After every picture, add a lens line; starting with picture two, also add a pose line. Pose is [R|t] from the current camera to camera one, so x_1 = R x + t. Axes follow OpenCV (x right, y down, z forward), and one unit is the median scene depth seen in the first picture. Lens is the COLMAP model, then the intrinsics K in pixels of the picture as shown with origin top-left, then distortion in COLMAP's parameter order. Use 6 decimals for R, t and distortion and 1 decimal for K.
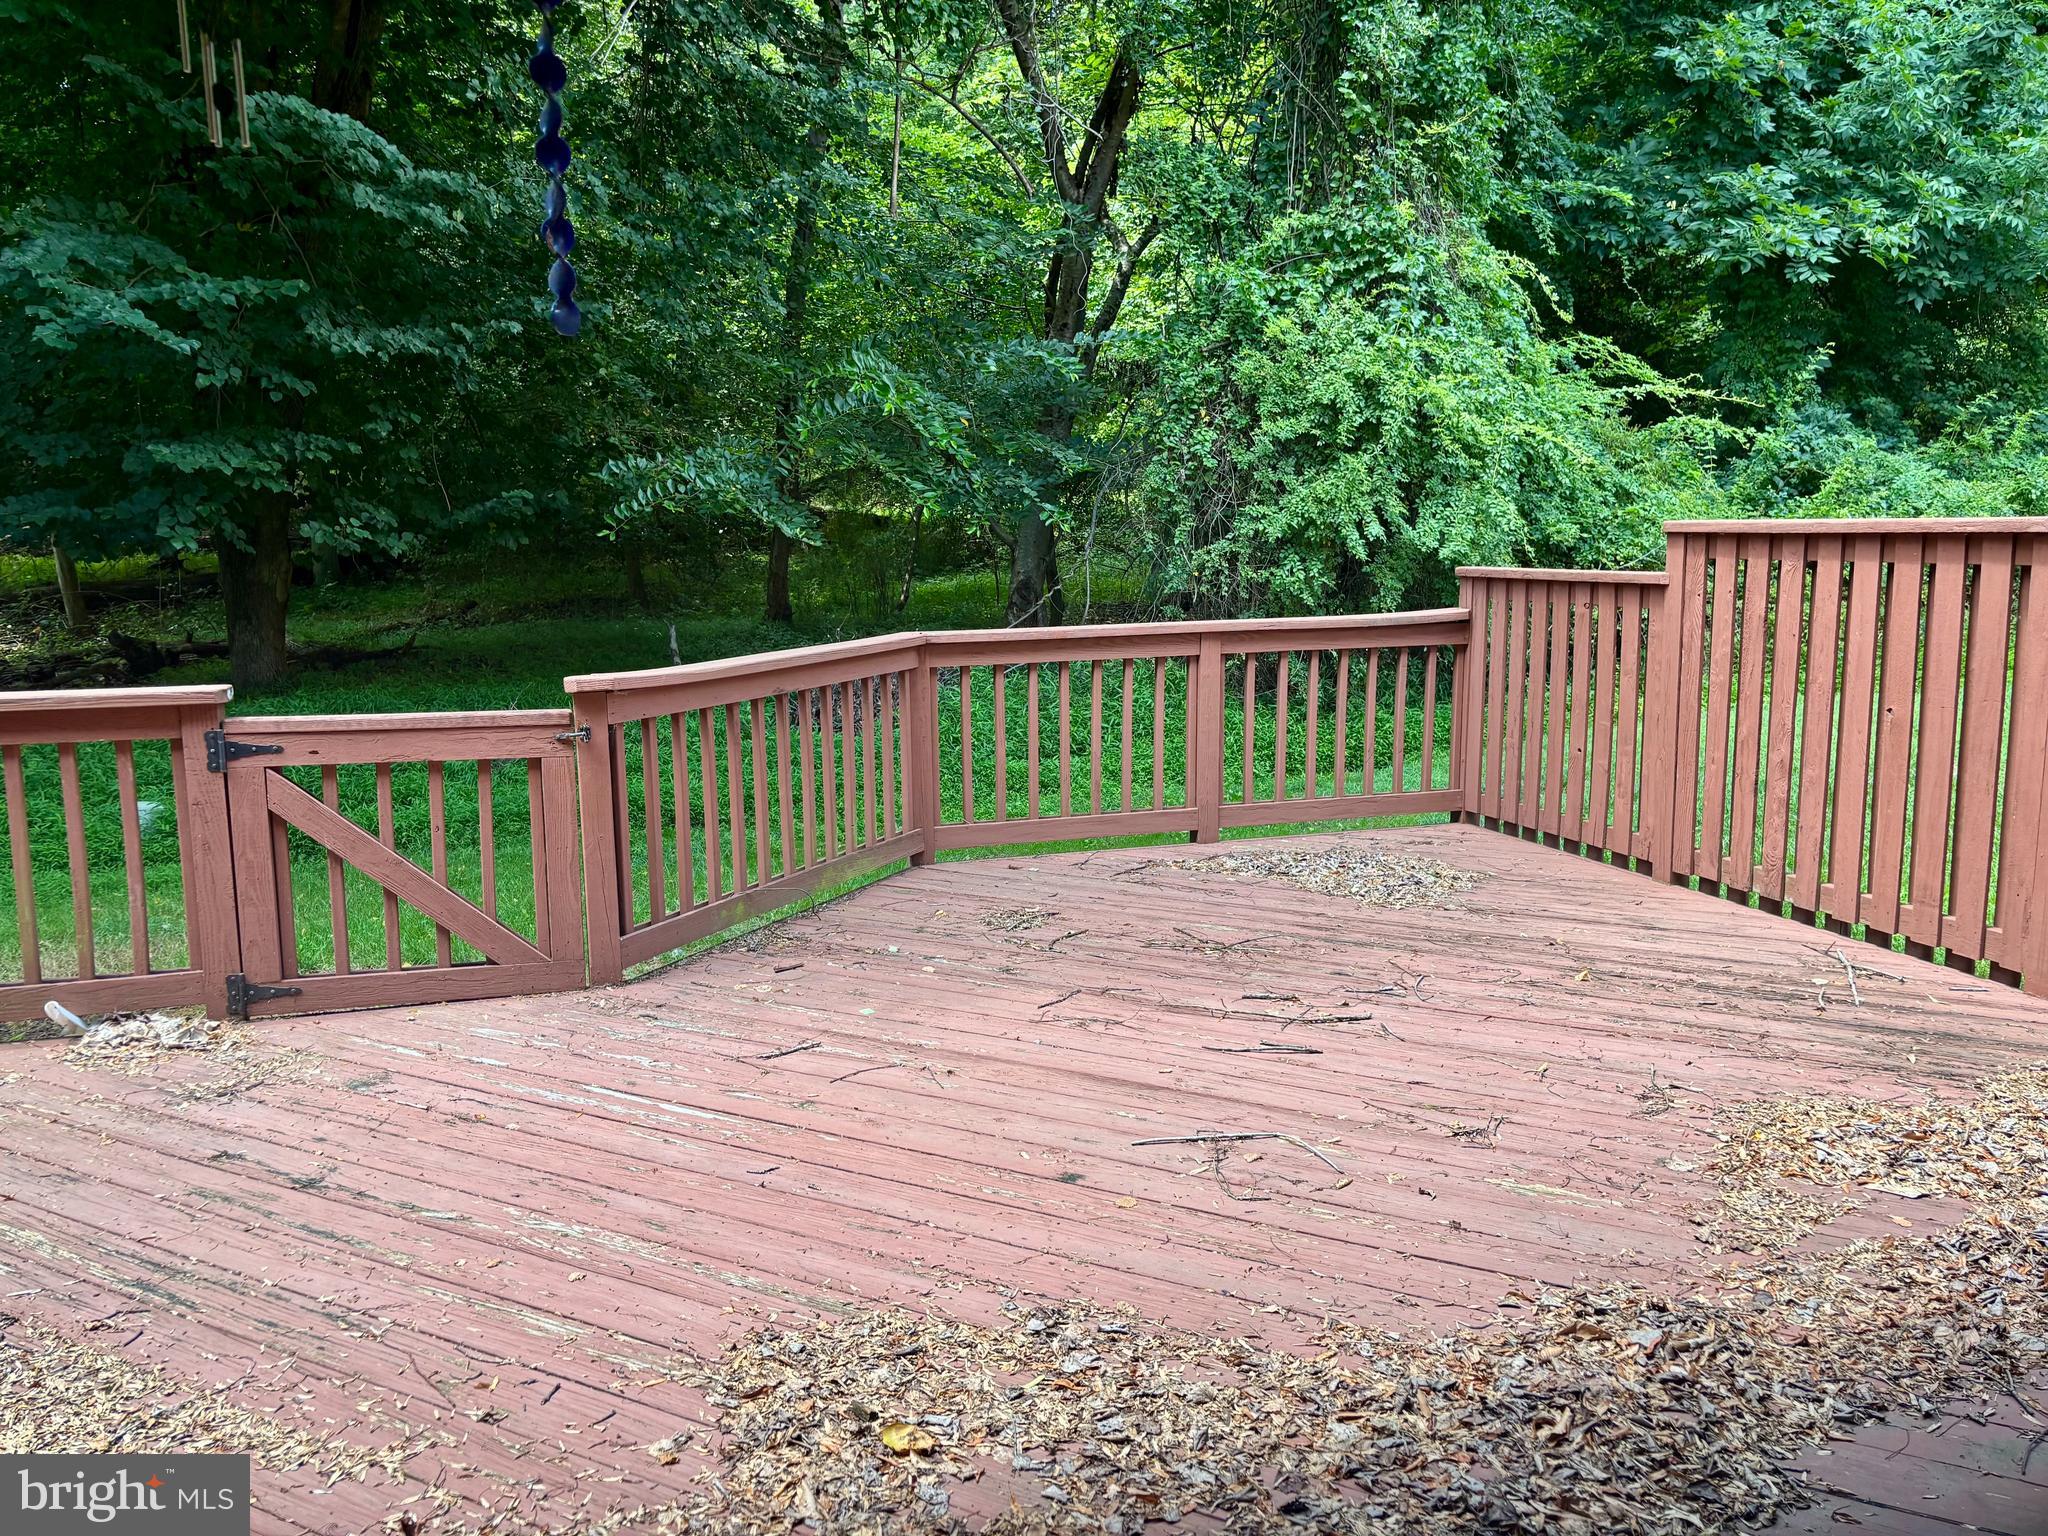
lens RADIAL K [[1505.1, 0, 1008.4], [0, 1505.1, 776.2], [0, 0, 1]] dist [0.063176, -0.072905]
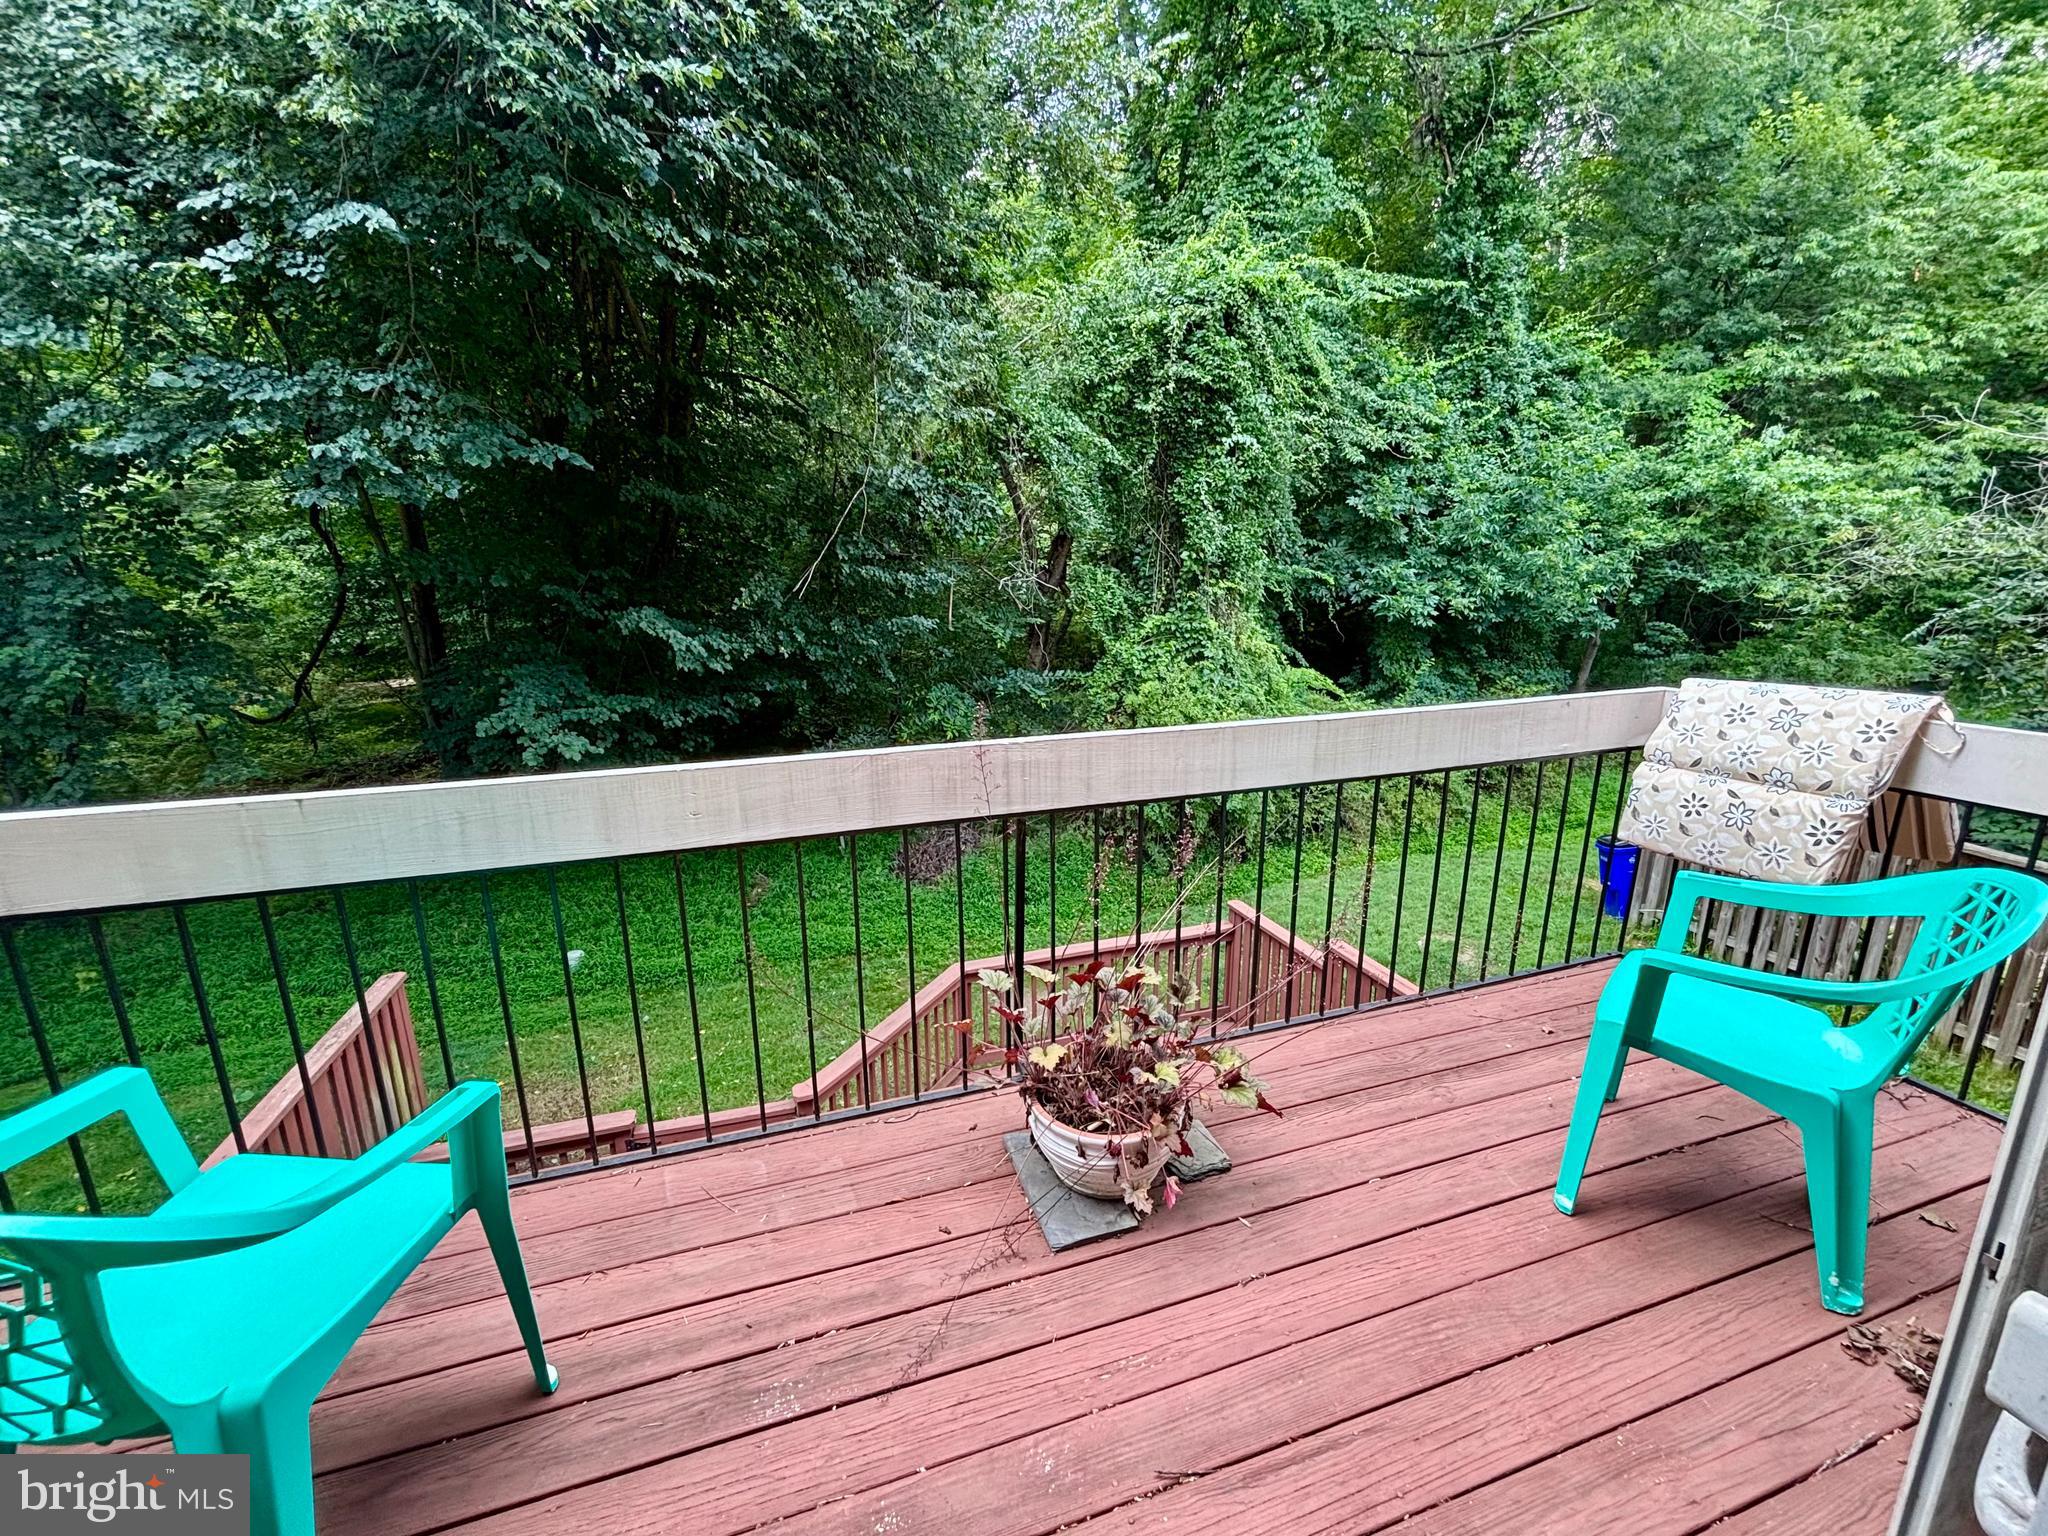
lens RADIAL K [[820.8, 0, 1024.0], [0, 820.8, 768.0], [0, 0, 1]] dist [-0.001366, -0.000774]
pose [[0.999958, 0.004123, 0.008148, 0.011707], [-0.004472, 0.999052, 0.043304, -0.226953], [-0.007962, -0.043339, 0.999029, -0.057392]]
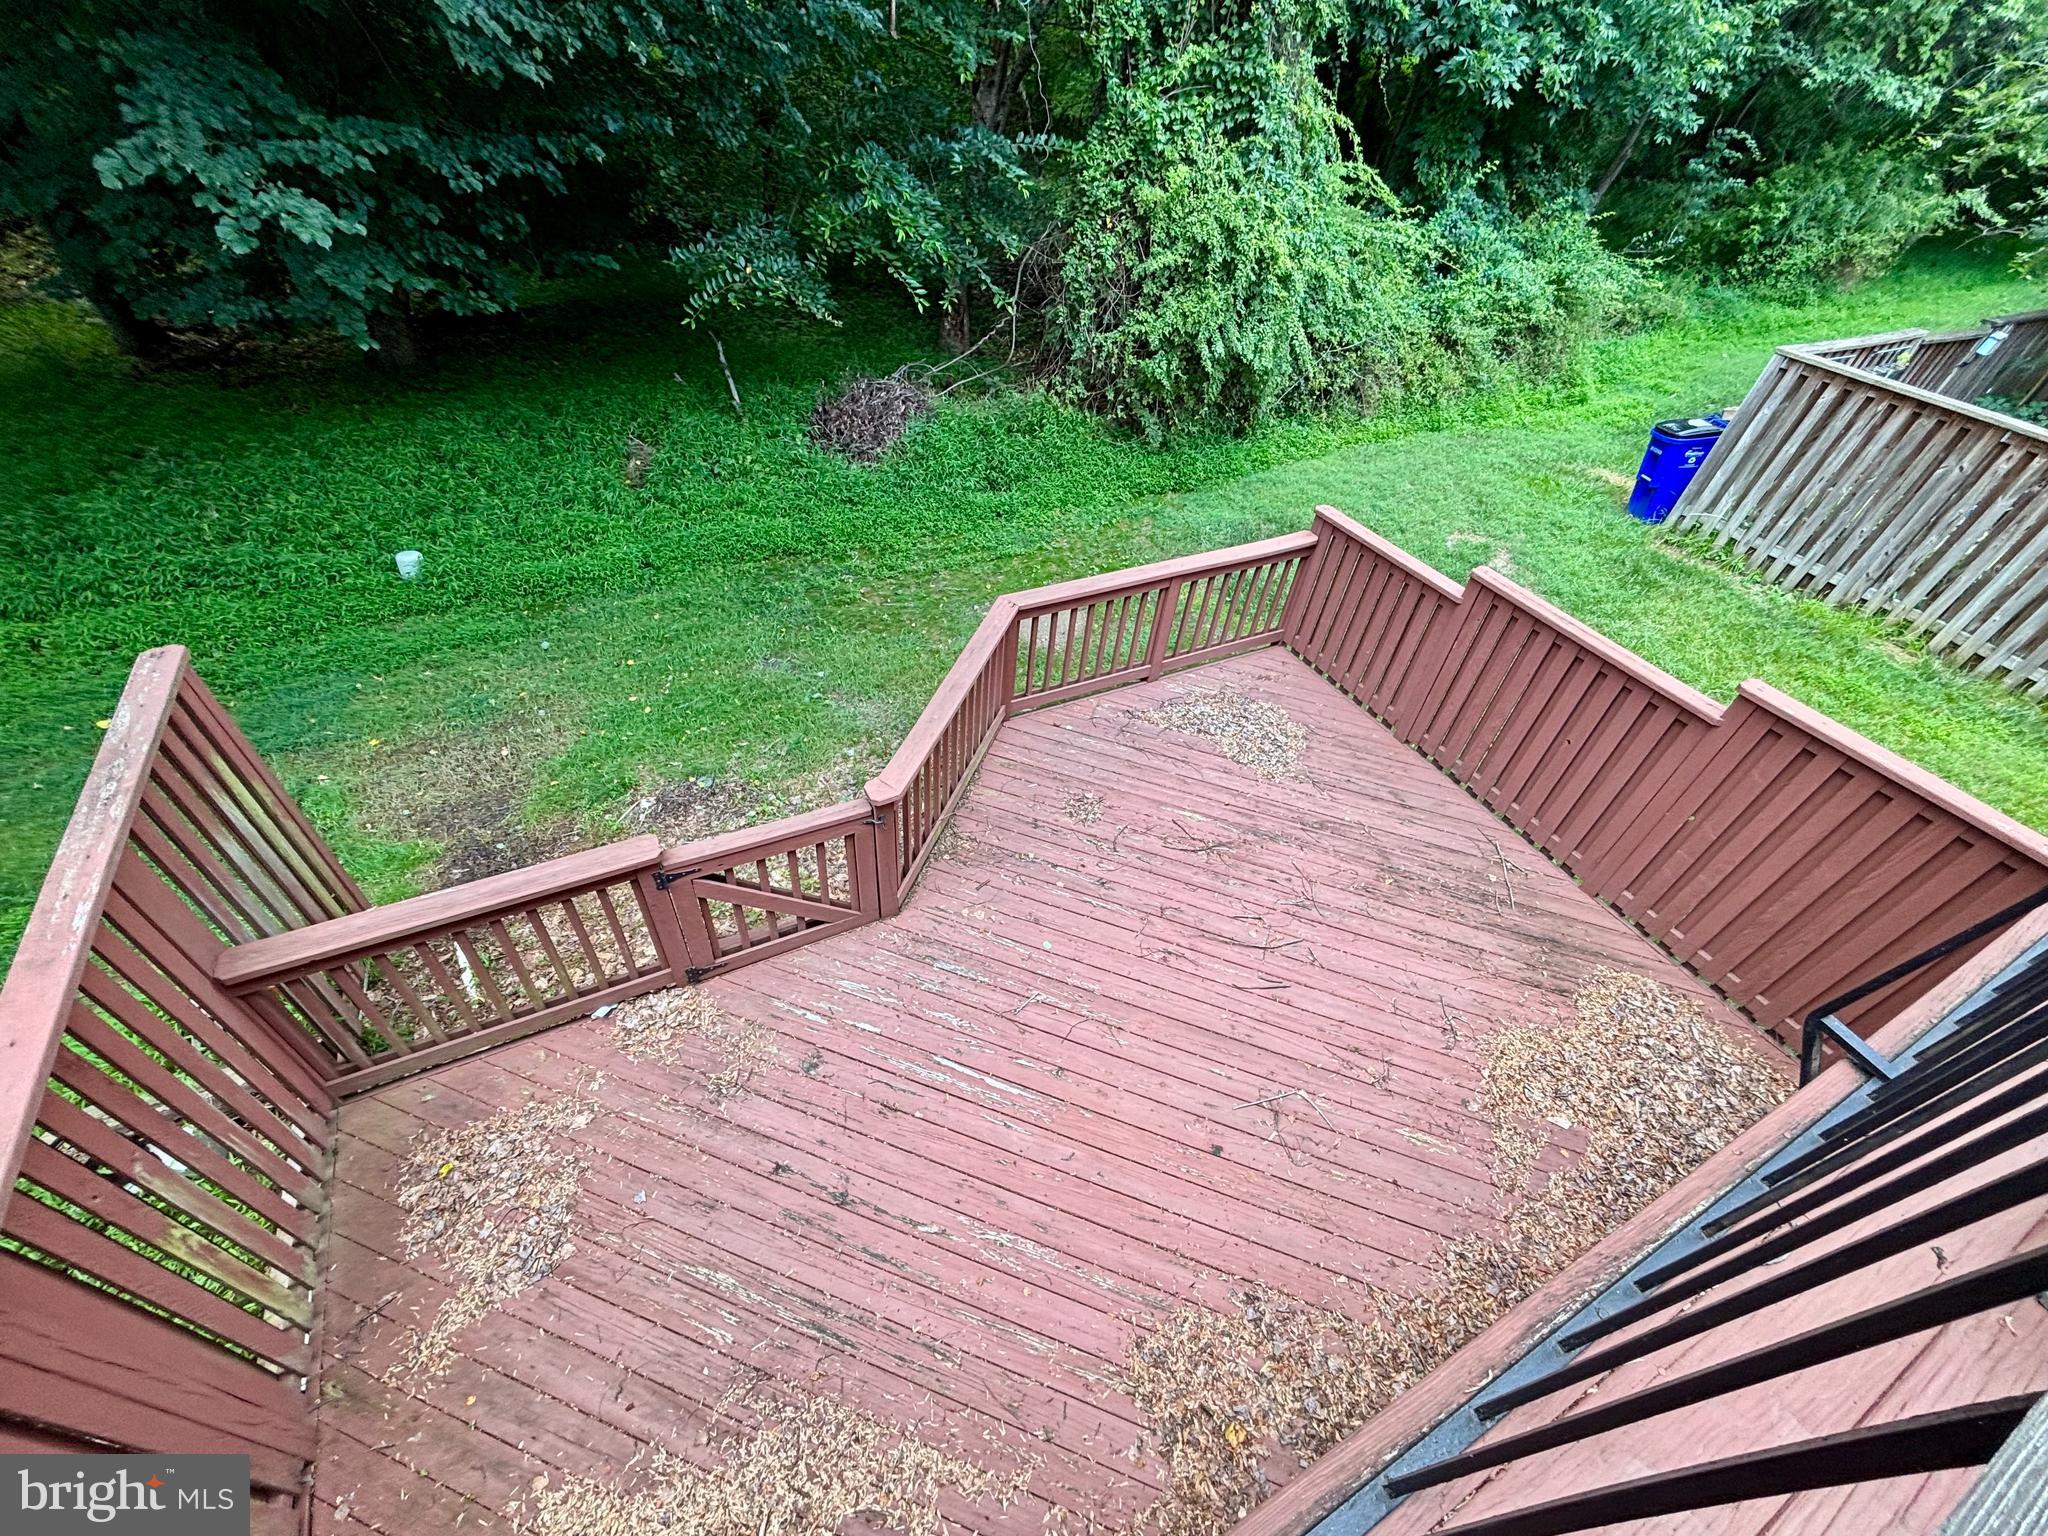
lens RADIAL K [[820.8, 0, 1024.0], [0, 820.8, 768.0], [0, 0, 1]] dist [-0.001366, -0.000774]
pose [[0.982065, -0.046867, 0.182625, -0.115583], [-0.059151, 0.843125, 0.534455, -0.221091], [-0.179024, -0.535672, 0.825231, 0.113607]]
